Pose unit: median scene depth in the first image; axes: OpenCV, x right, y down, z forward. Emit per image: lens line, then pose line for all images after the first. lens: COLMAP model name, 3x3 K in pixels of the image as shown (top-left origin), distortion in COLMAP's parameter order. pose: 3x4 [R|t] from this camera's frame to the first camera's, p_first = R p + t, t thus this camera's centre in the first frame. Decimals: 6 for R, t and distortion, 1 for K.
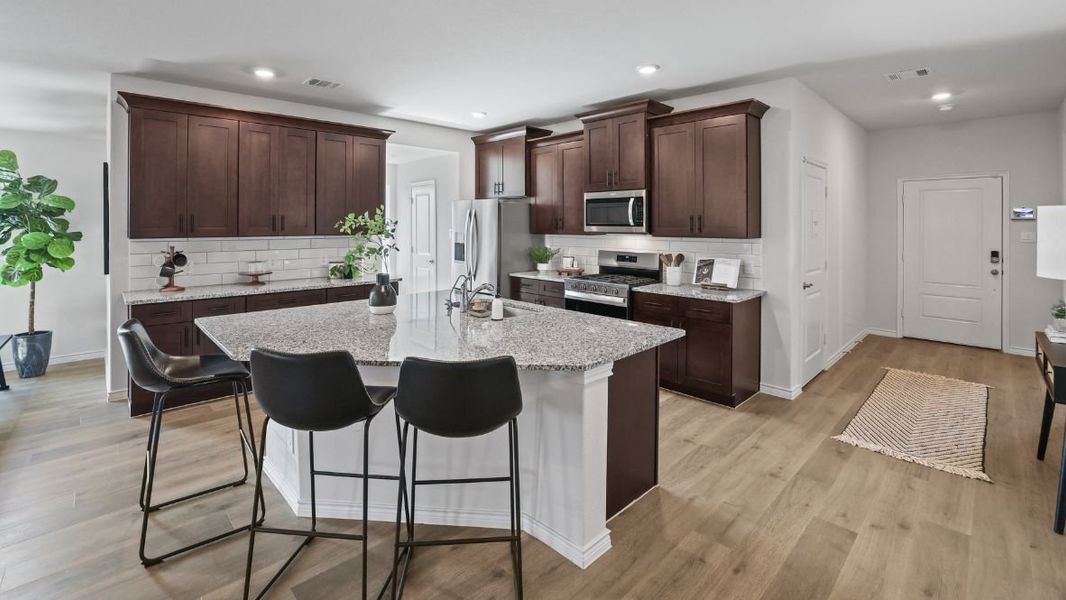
lens RADIAL K [[462.6, 0, 522.7], [0, 462.6, 225.8], [0, 0, 1]] dist [-0.033569, 0.013783]
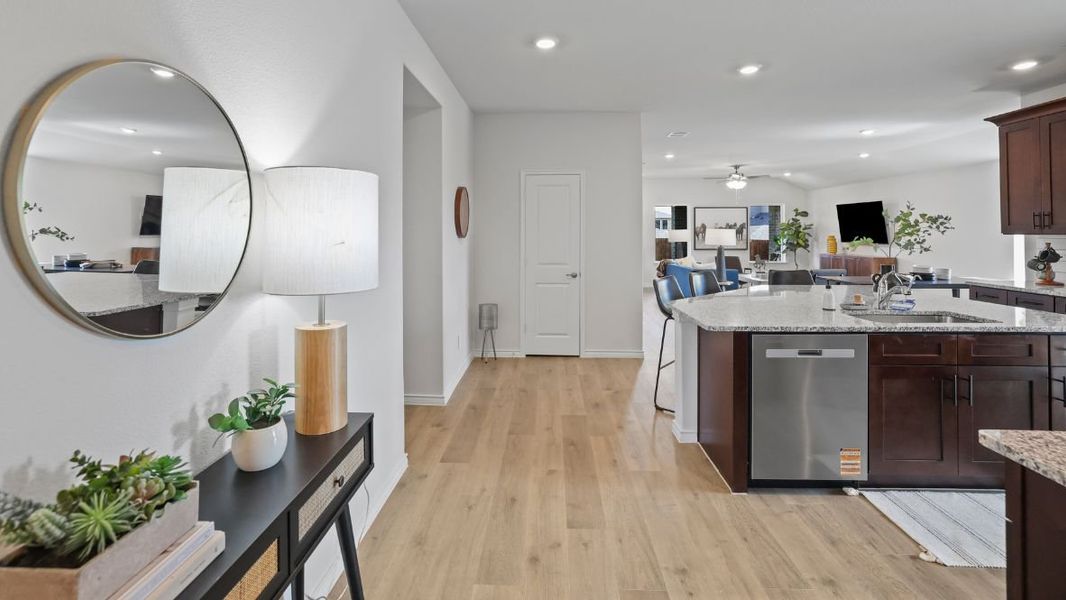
lens RADIAL K [[462.6, 0, 522.7], [0, 462.6, 225.8], [0, 0, 1]] dist [-0.033569, 0.013783]
pose [[-0.732947, -0.011999, -0.680180, 0.807939], [-0.002083, 0.999879, -0.015394, 0.023812], [0.680283, -0.009866, -0.732883, 0.903963]]
